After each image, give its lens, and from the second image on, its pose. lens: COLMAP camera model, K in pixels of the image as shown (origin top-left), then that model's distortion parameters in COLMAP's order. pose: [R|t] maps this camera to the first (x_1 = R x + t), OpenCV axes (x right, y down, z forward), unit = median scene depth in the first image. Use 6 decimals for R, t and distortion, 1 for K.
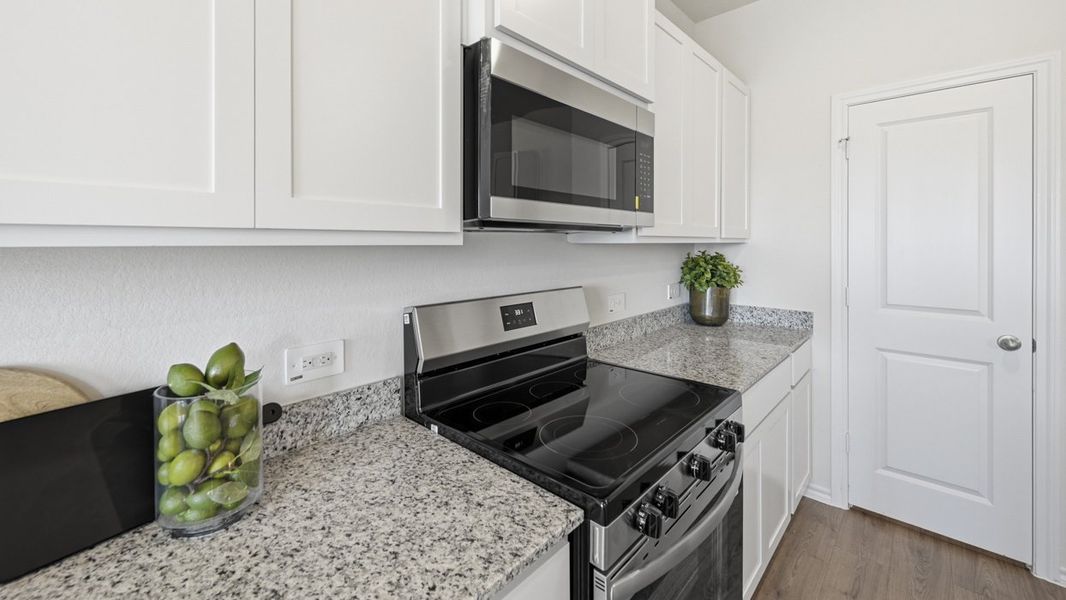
lens RADIAL K [[420.0, 0, 530.7], [0, 420.0, 244.8], [0, 0, 1]] dist [-0.001362, 0.000064]
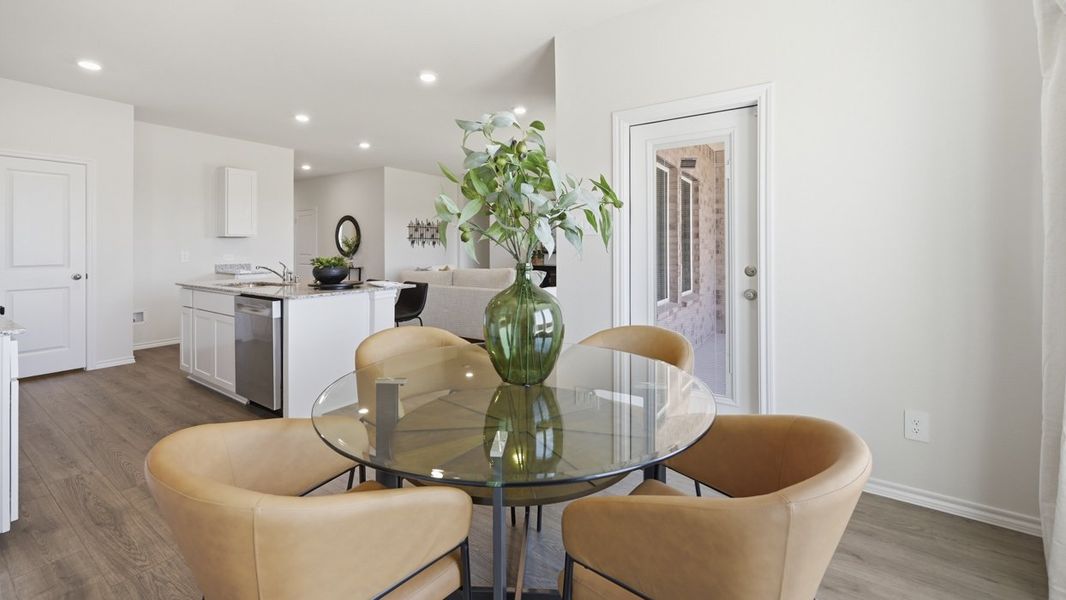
lens RADIAL K [[420.0, 0, 530.7], [0, 420.0, 244.8], [0, 0, 1]] dist [-0.001362, 0.000064]
pose [[-0.169788, 0.002931, 0.985476, -2.105158], [0.013050, 0.999915, -0.000726, 0.119999], [-0.985394, 0.012737, -0.169812, -1.453208]]
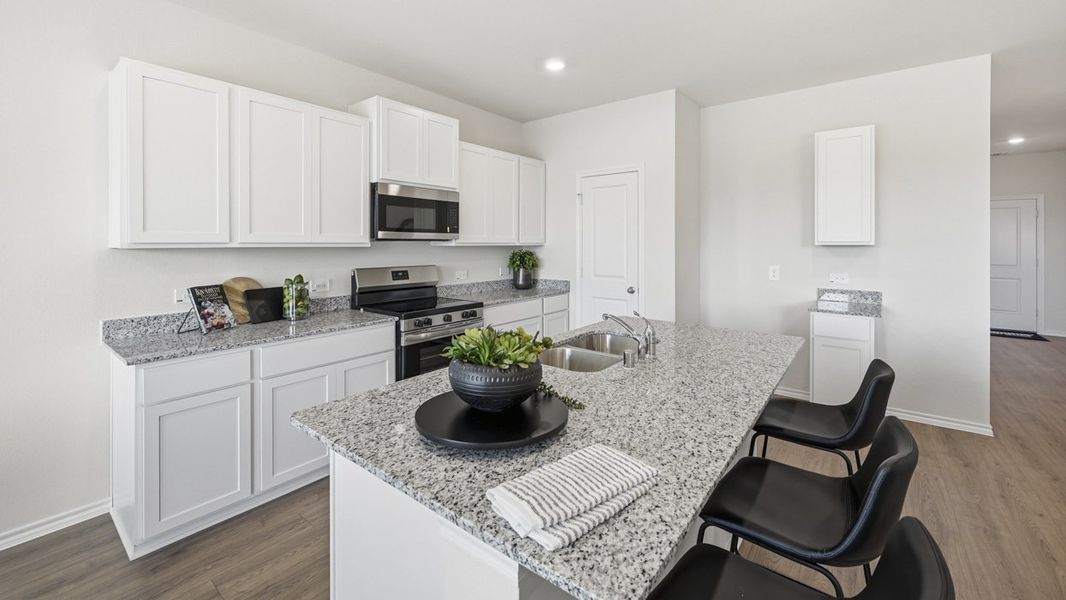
lens RADIAL K [[419.5, 0, 534.9], [0, 419.5, 244.4], [0, 0, 1]] dist [-0.010888, -0.000297]
pose [[0.995568, 0.000023, 0.094048, 0.539586], [0.000491, 0.999985, -0.005446, 0.001388], [-0.094047, 0.005468, 0.995553, -1.561510]]
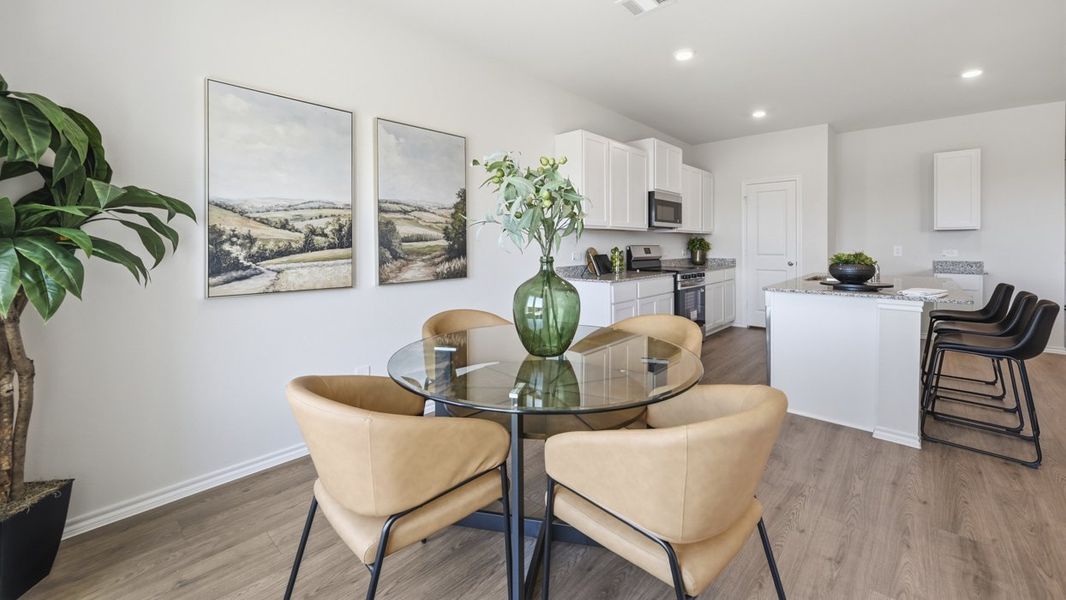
lens RADIAL K [[425.7, 0, 538.2], [0, 425.7, 244.4], [0, 0, 1]] dist [-0.001279, -0.000150]
pose [[0.999722, -0.002495, 0.023465, -1.128750], [0.002672, 0.999968, -0.007509, 0.140329], [-0.023445, 0.007569, 0.999696, -2.887556]]
